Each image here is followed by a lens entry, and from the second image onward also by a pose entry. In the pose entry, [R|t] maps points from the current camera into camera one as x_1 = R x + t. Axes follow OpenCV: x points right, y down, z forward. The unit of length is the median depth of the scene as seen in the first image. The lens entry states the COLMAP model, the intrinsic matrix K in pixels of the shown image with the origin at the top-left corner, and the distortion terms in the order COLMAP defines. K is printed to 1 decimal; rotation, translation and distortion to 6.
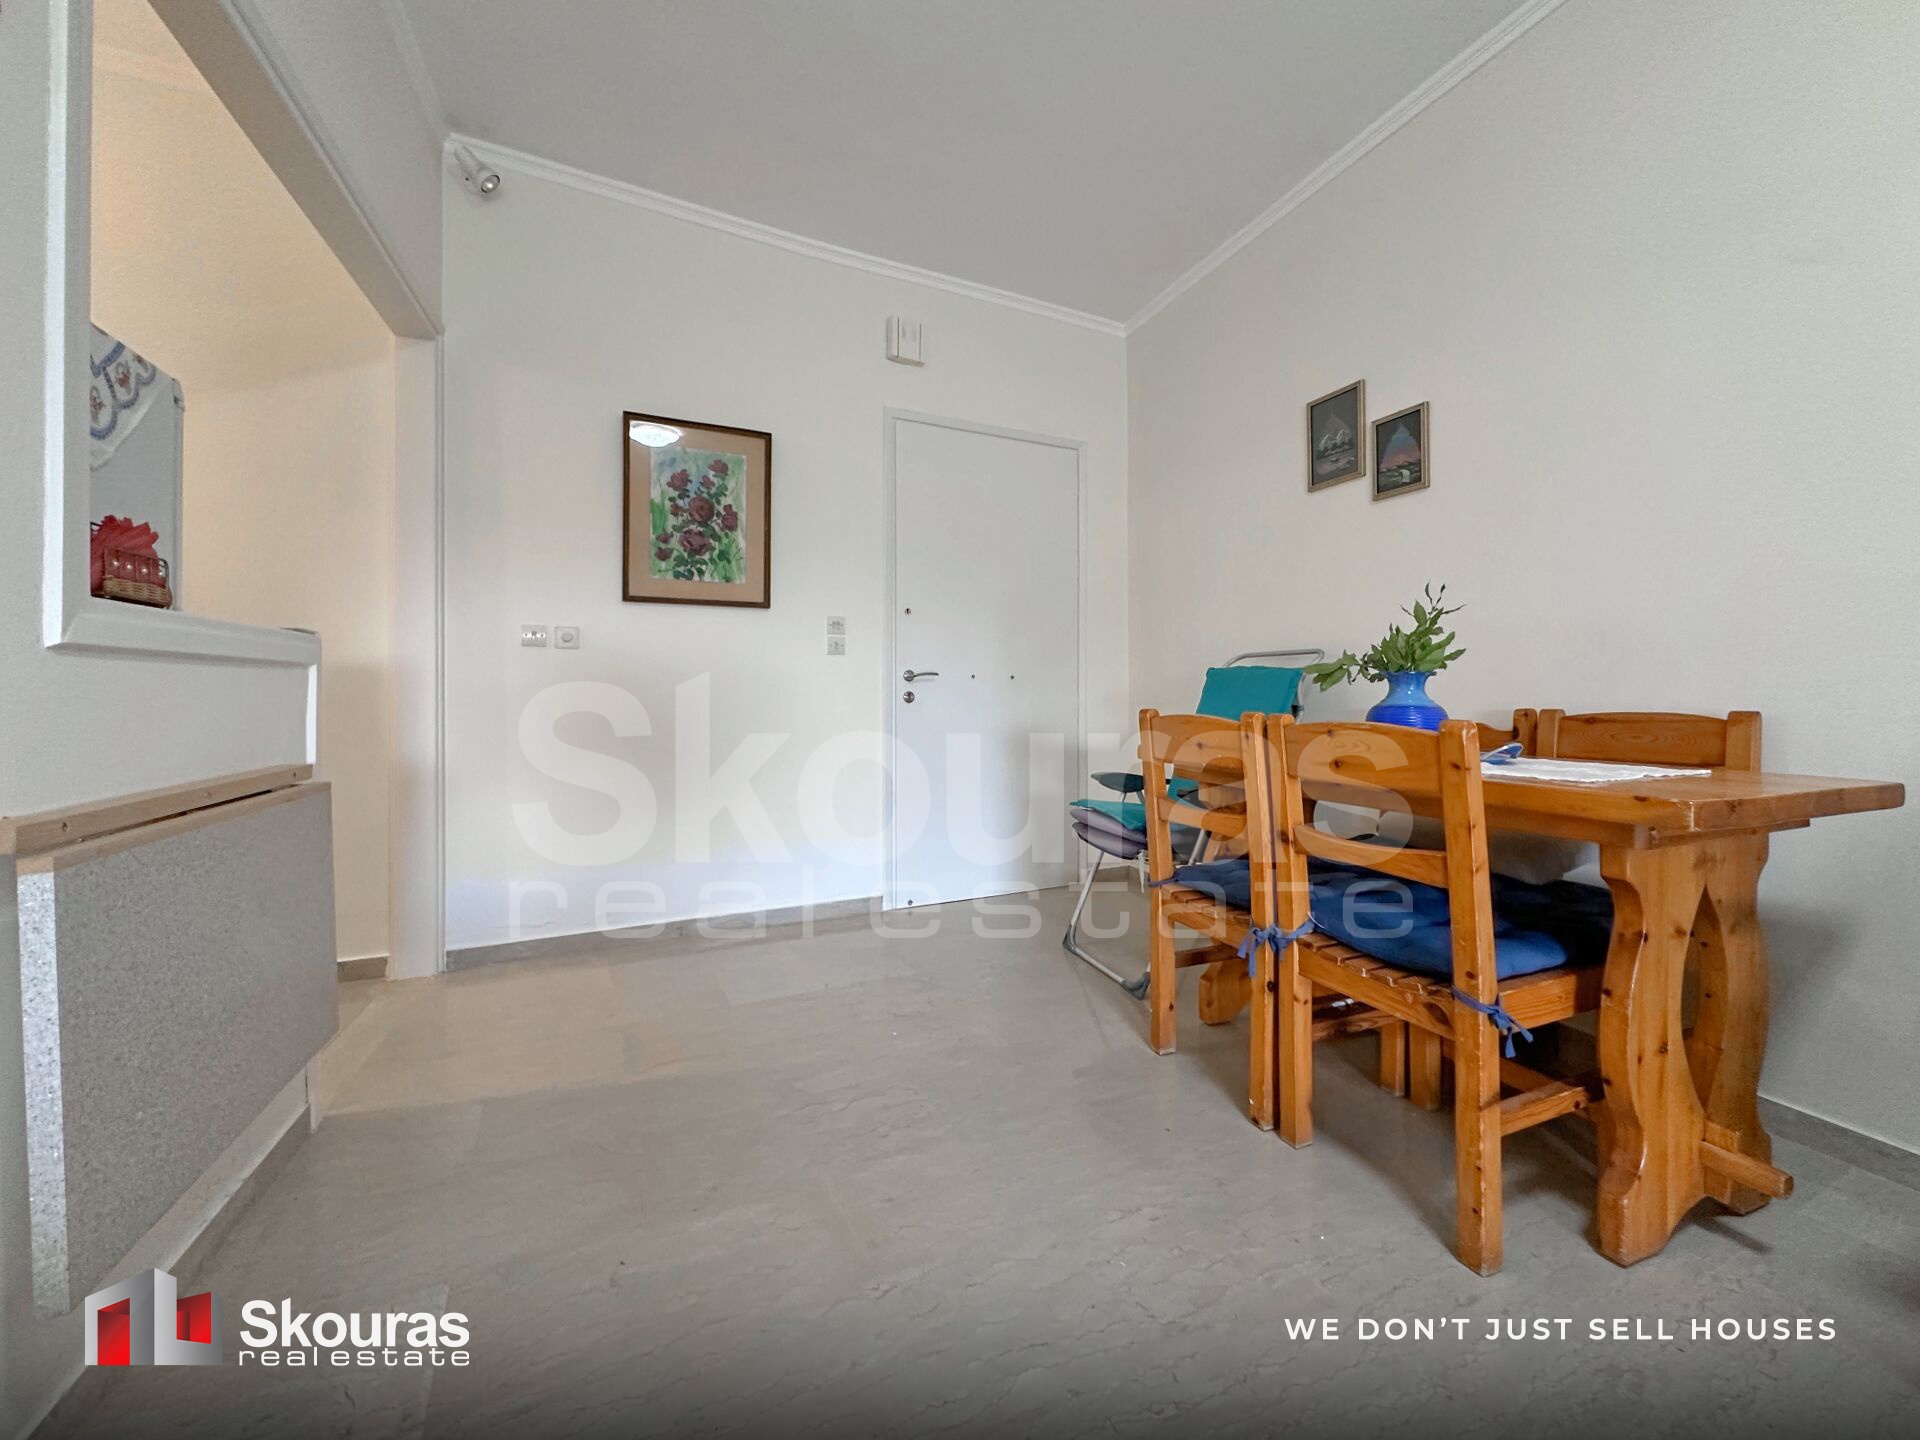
lens RADIAL K [[737.4, 0, 960.0], [0, 737.4, 720.0], [0, 0, 1]] dist [-0.030355, -0.000079]
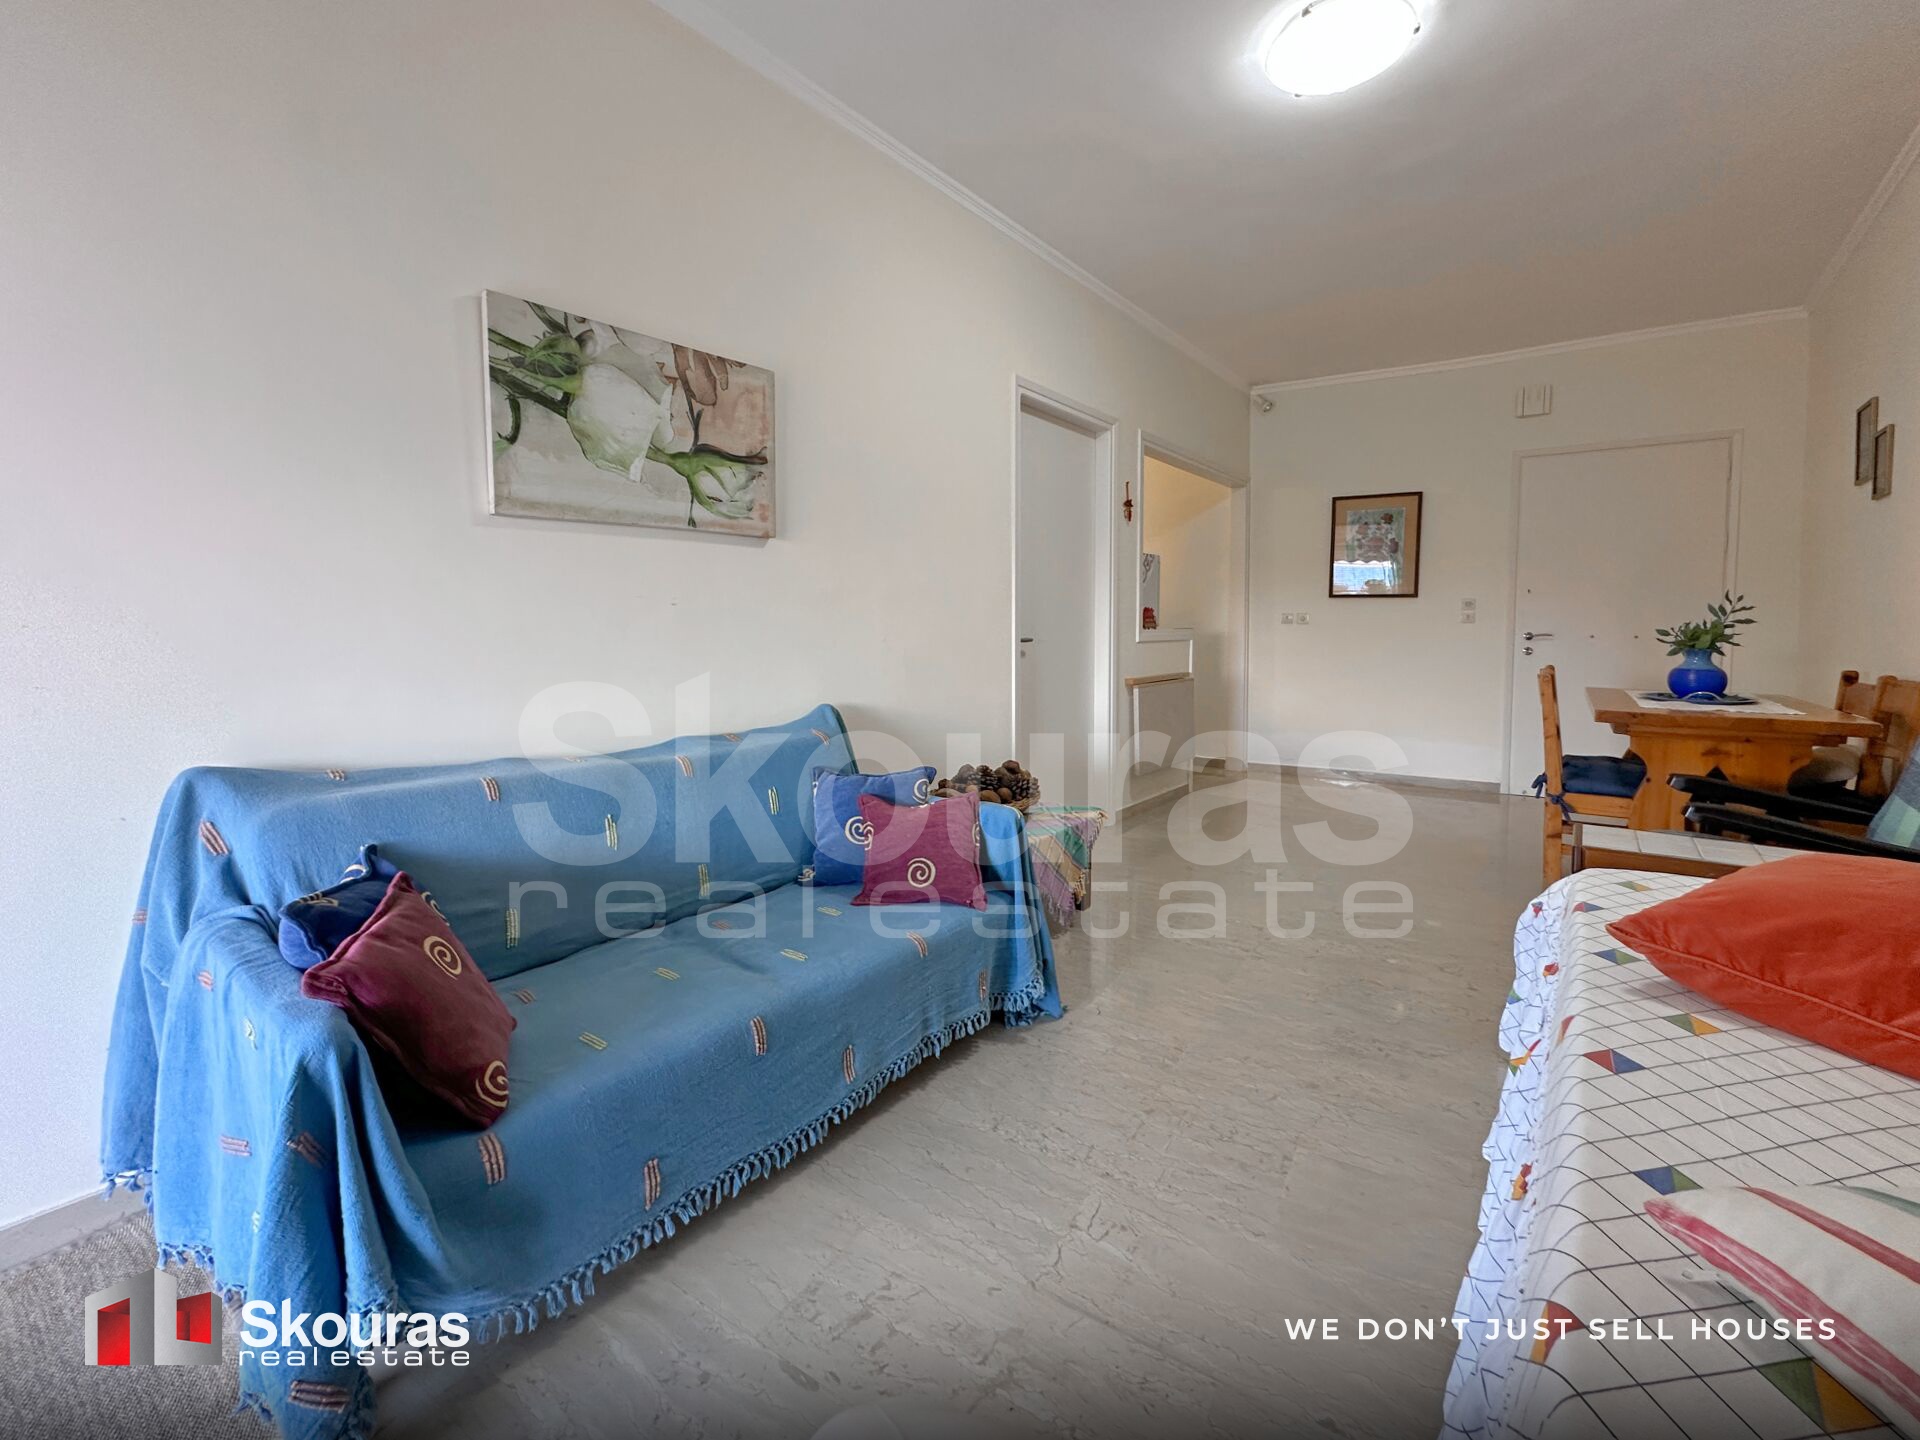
lens RADIAL K [[789.5, 0, 958.5], [0, 789.5, 669.5], [0, 0, 1]] dist [0.000808, -0.000456]
pose [[0.485199, 0.043655, -0.873313, 0.835283], [-0.028791, 0.999009, 0.033942, -0.017677], [0.873930, 0.008675, 0.485975, -0.804211]]
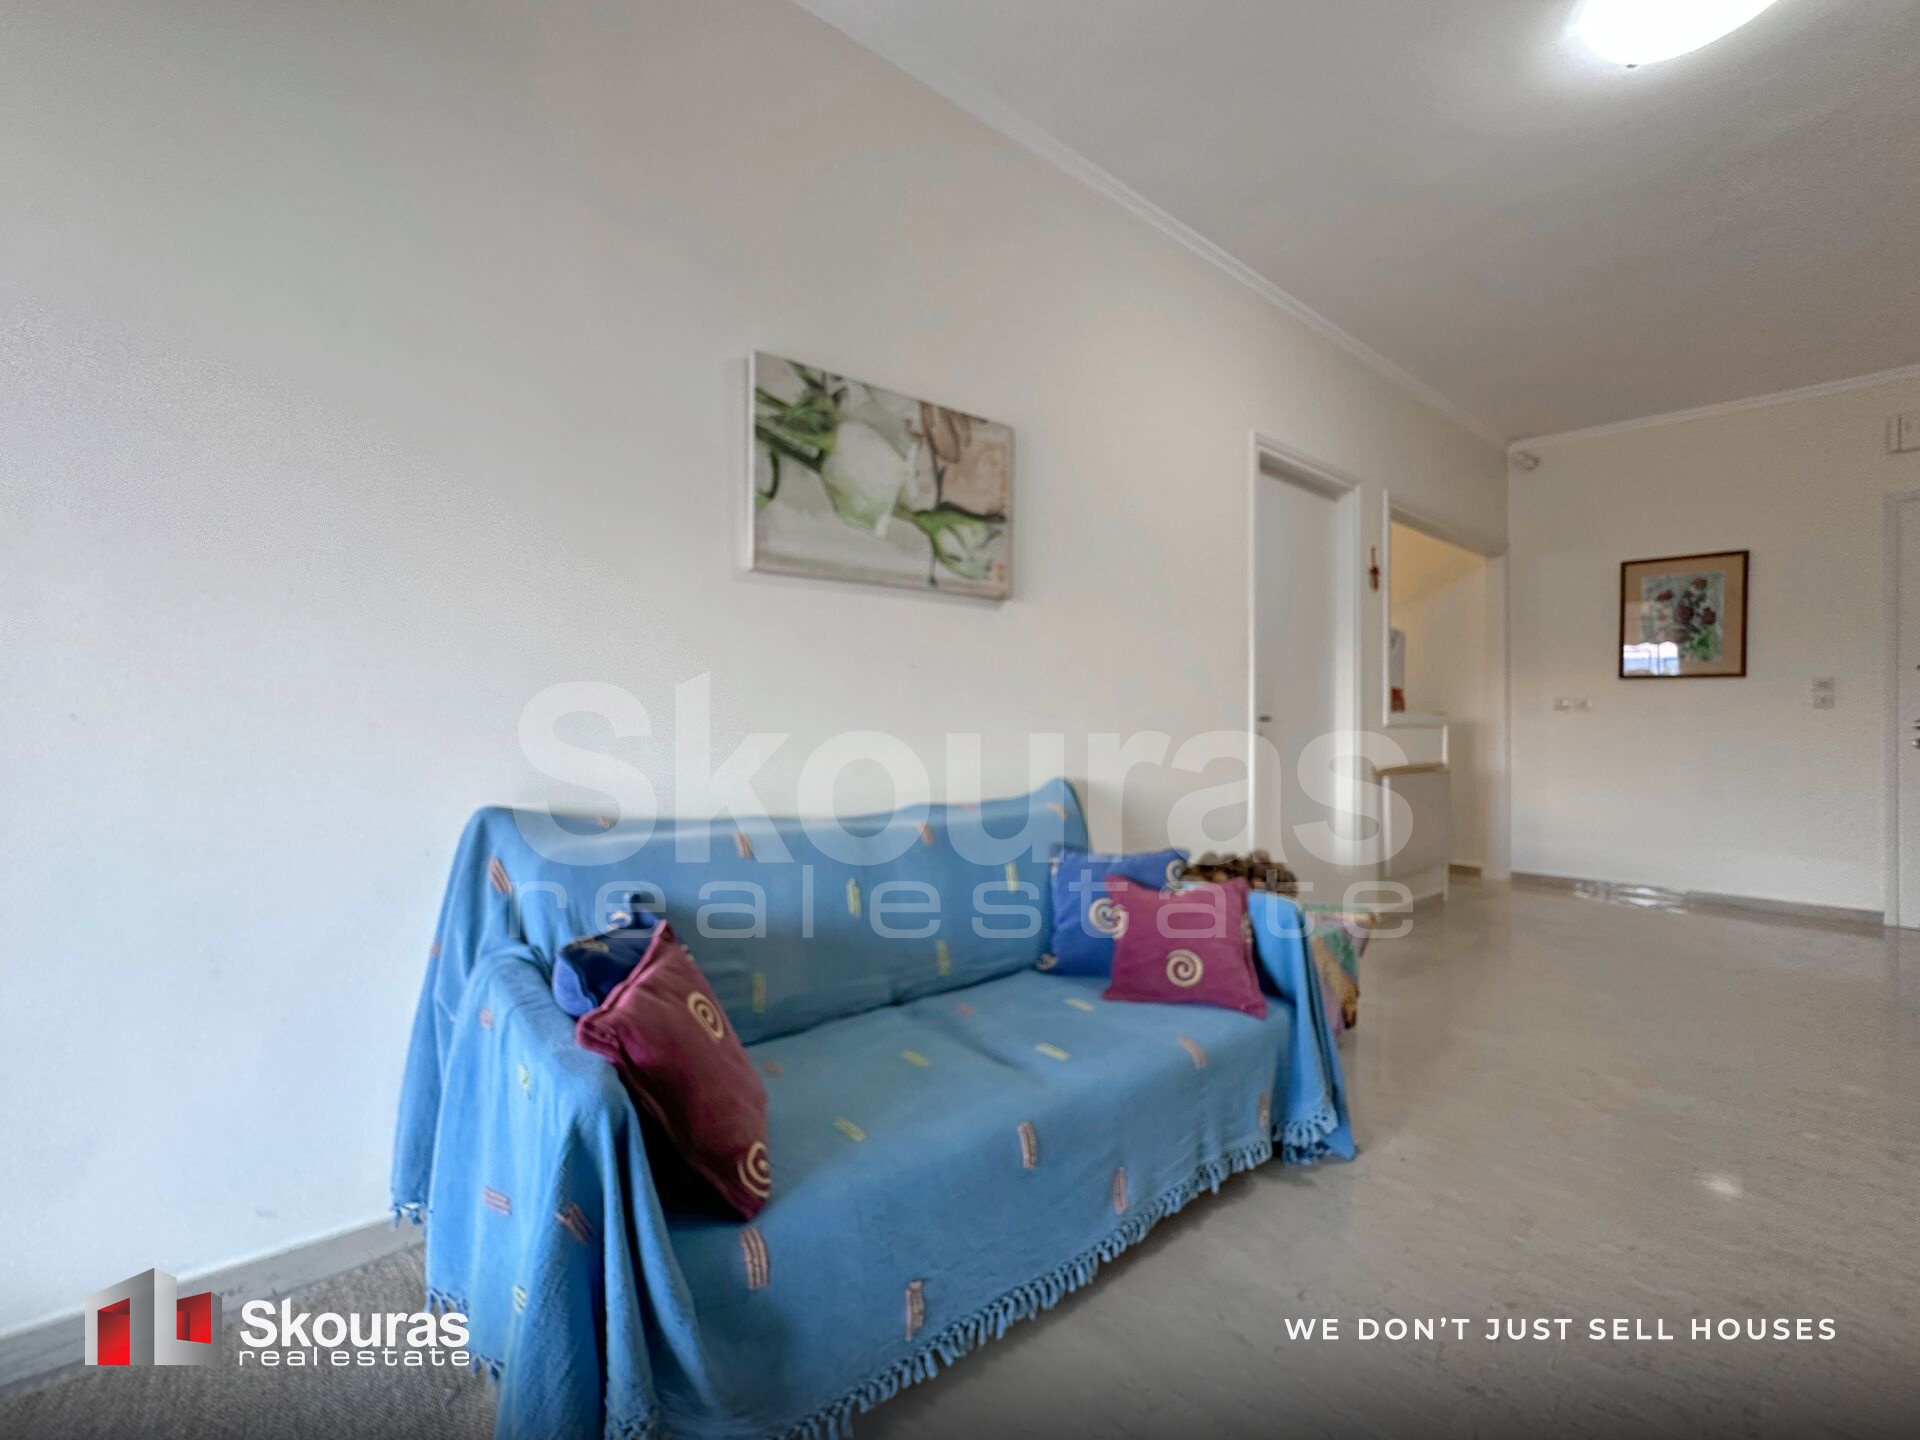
lens RADIAL K [[775.1, 0, 960.0], [0, 775.1, 720.0], [0, 0, 1]] dist [-0.004401, -0.000076]
pose [[0.281246, -0.007394, -0.959607, 0.732107], [-0.040331, 0.998996, -0.019517, 0.017830], [0.958788, 0.044191, 0.280665, -0.833949]]
